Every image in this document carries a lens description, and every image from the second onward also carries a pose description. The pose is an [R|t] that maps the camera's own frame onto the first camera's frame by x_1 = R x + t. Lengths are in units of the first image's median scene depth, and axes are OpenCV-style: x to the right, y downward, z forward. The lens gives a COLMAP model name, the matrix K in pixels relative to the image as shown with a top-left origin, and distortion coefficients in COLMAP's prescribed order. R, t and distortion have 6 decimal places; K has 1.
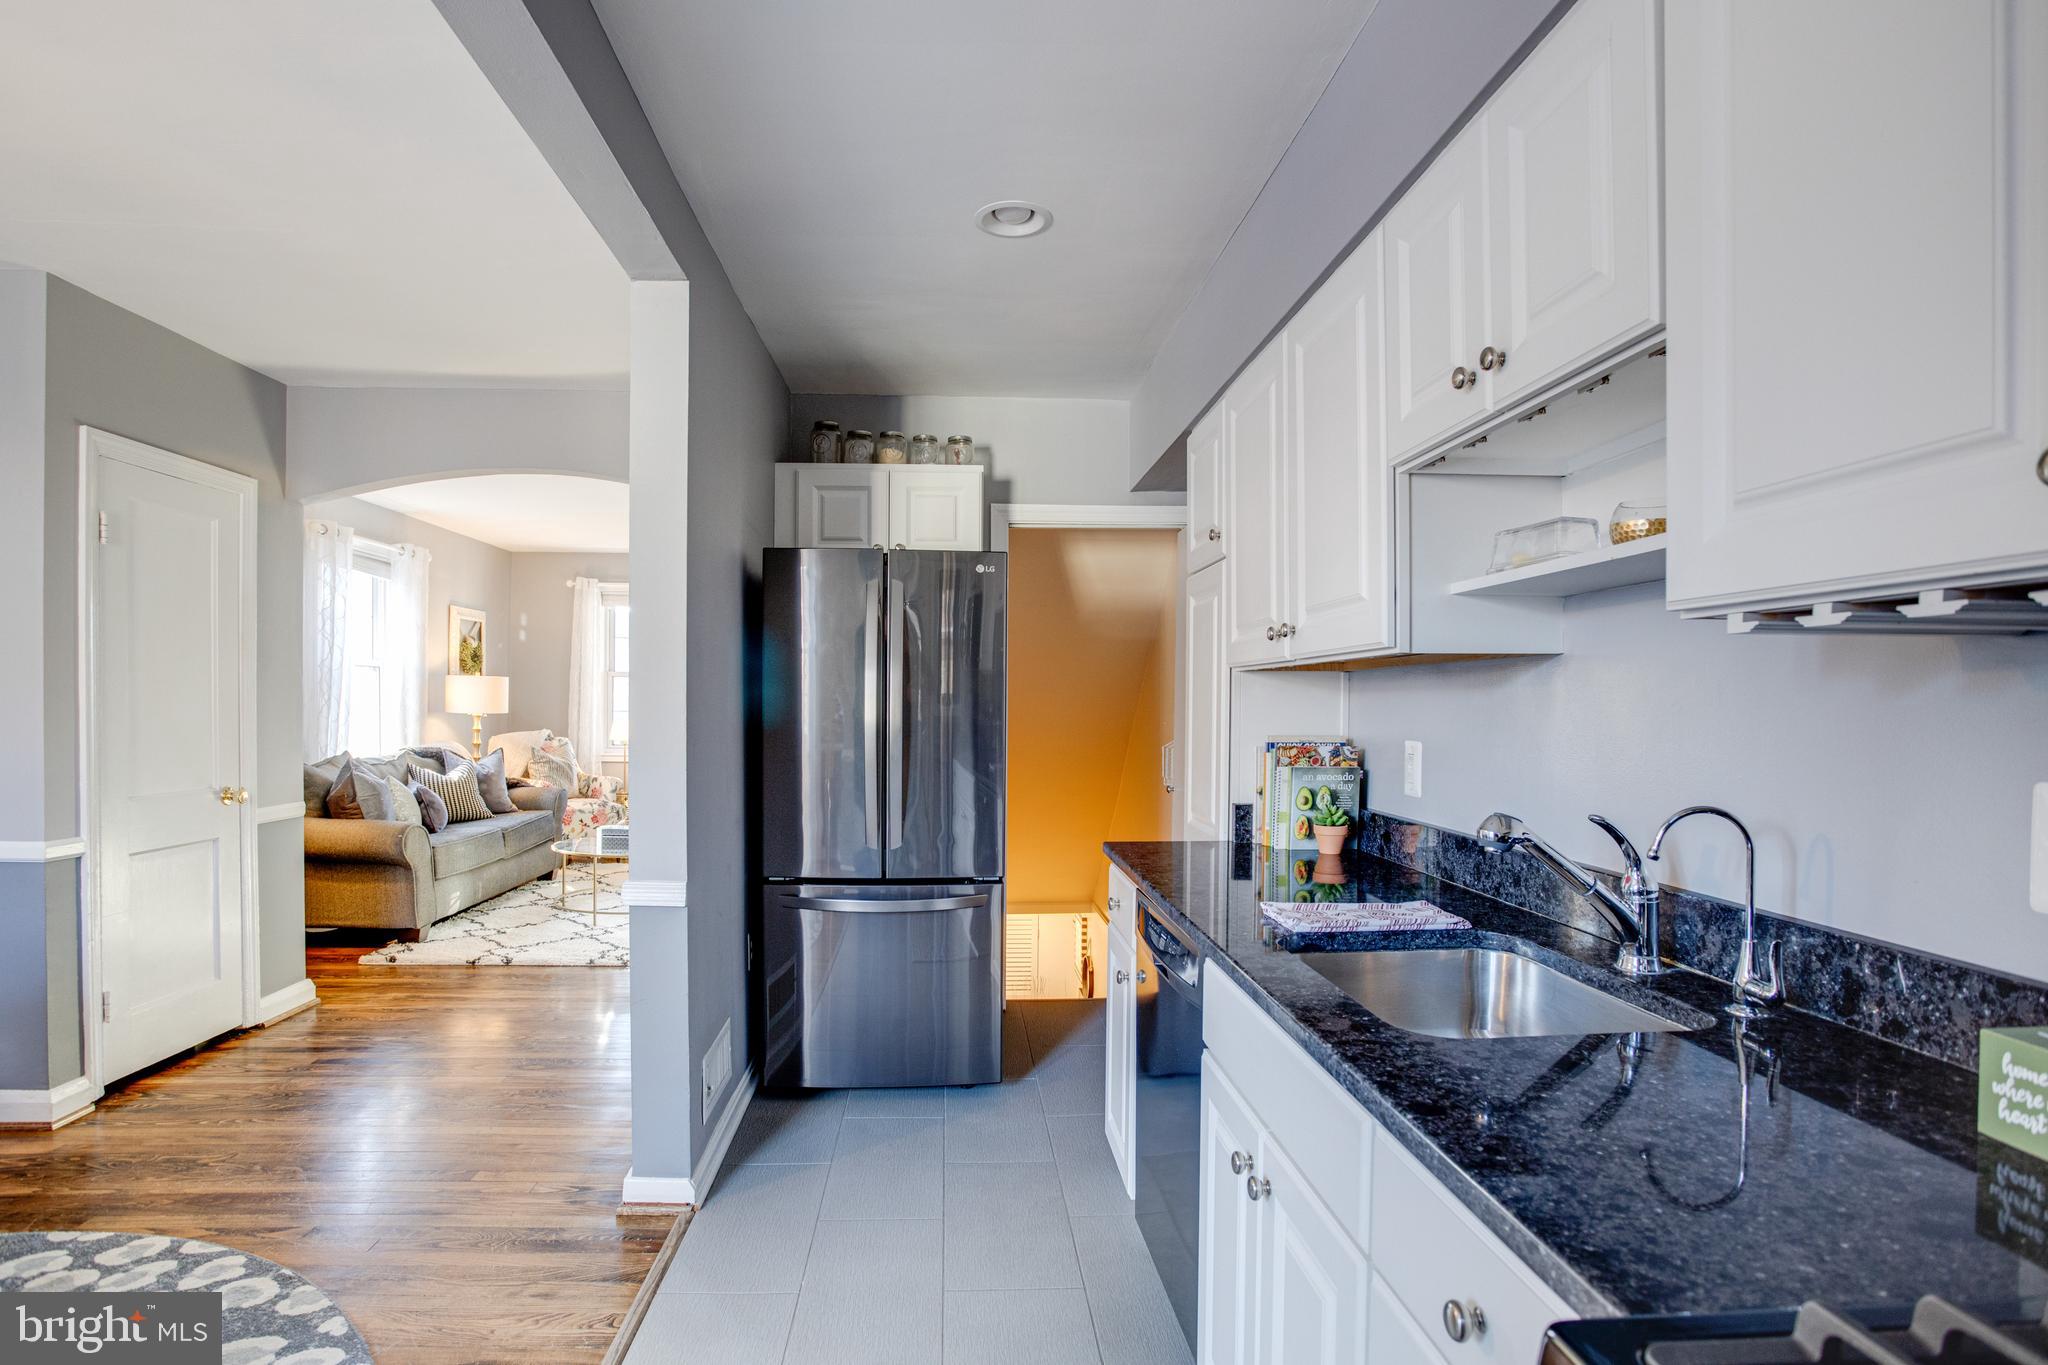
lens RADIAL K [[1028.7, 0, 1016.5], [0, 1028.7, 717.7], [0, 0, 1]] dist [-0.055660, 0.016694]
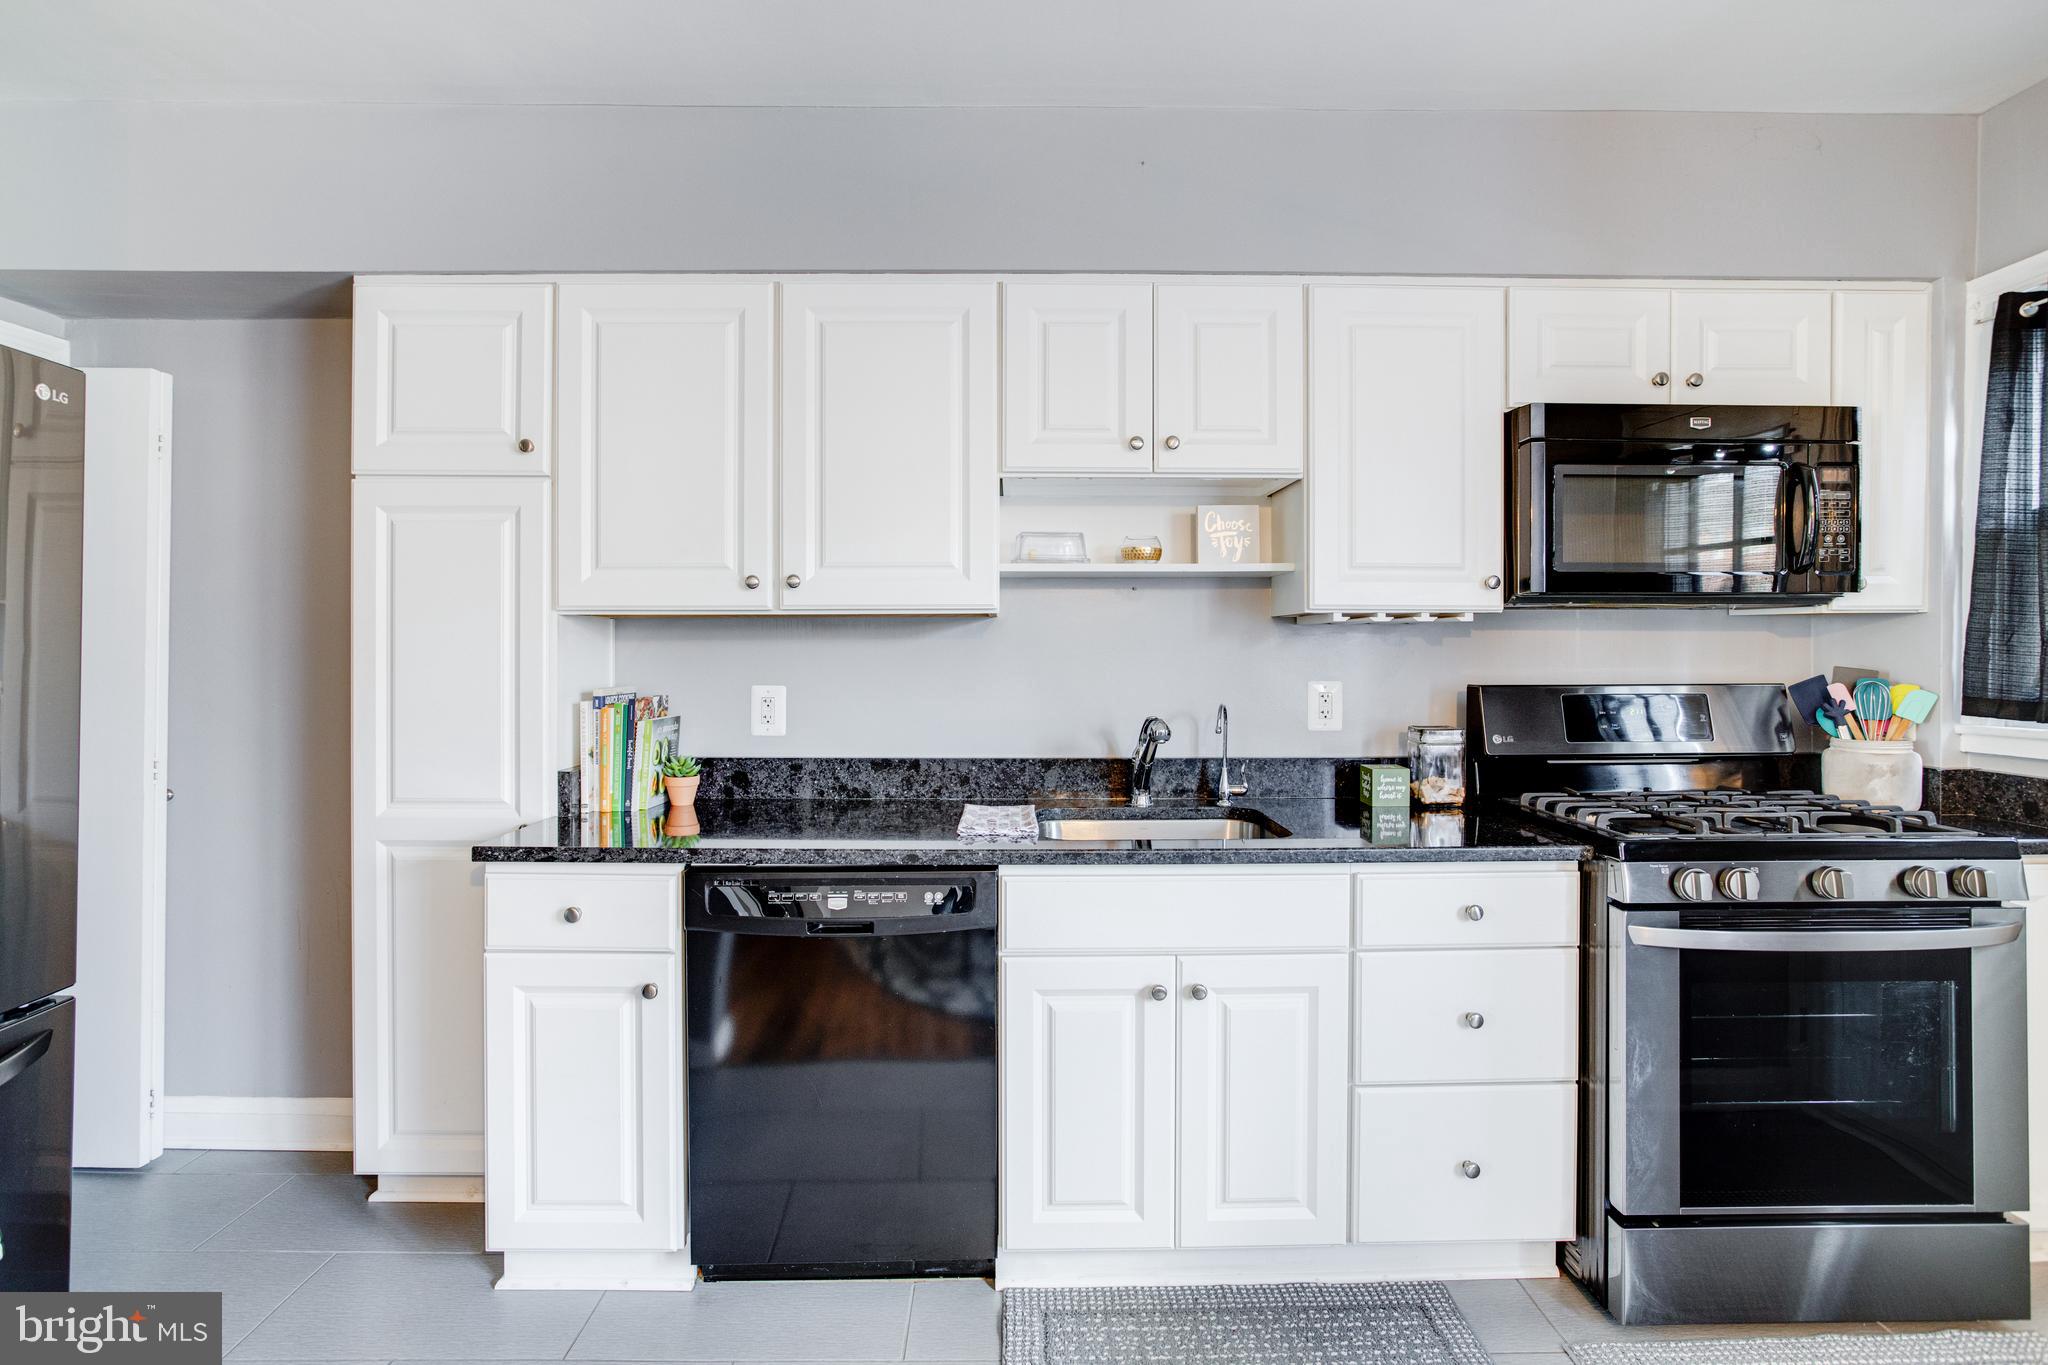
lens RADIAL K [[993.1, 0, 1022.3], [0, 993.1, 654.6], [0, 0, 1]] dist [-0.041919, 0.021945]
pose [[0.051810, -0.008361, 0.998622, -0.626234], [0.015227, 0.999855, 0.007581, -0.014079], [-0.998541, 0.014813, 0.051930, 0.625886]]
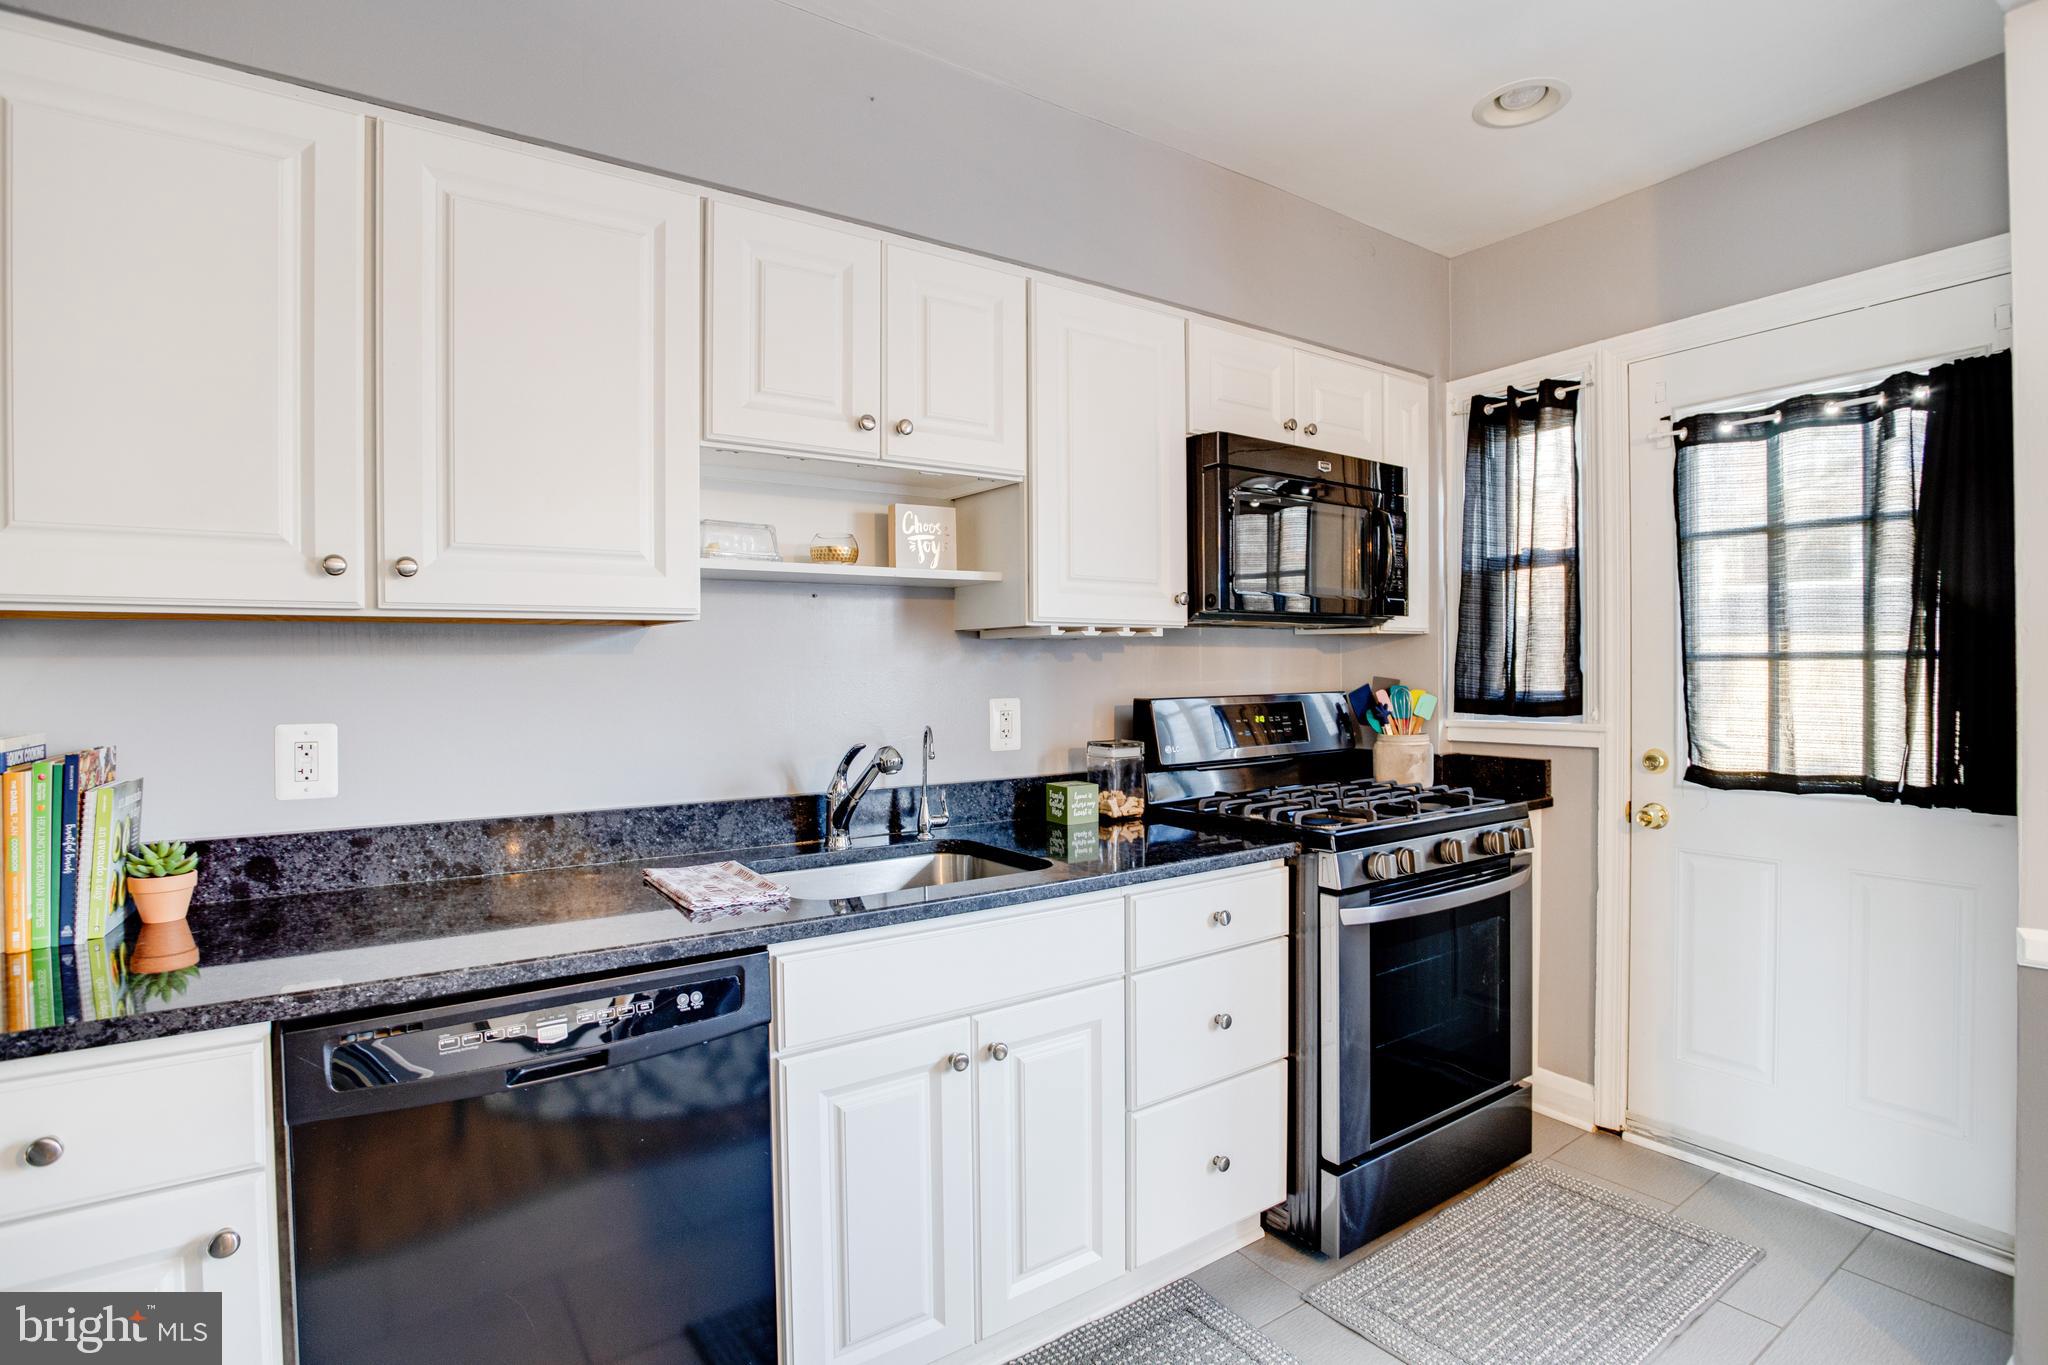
lens RADIAL K [[1003.4, 0, 1024.0], [0, 1003.4, 682.5], [0, 0, 1]] dist [-0.068618, 0.027086]
pose [[-0.511112, -0.010219, 0.859454, -0.452157], [0.019985, 0.999518, 0.023770, -0.013071], [-0.859282, 0.029326, -0.510661, 0.853573]]
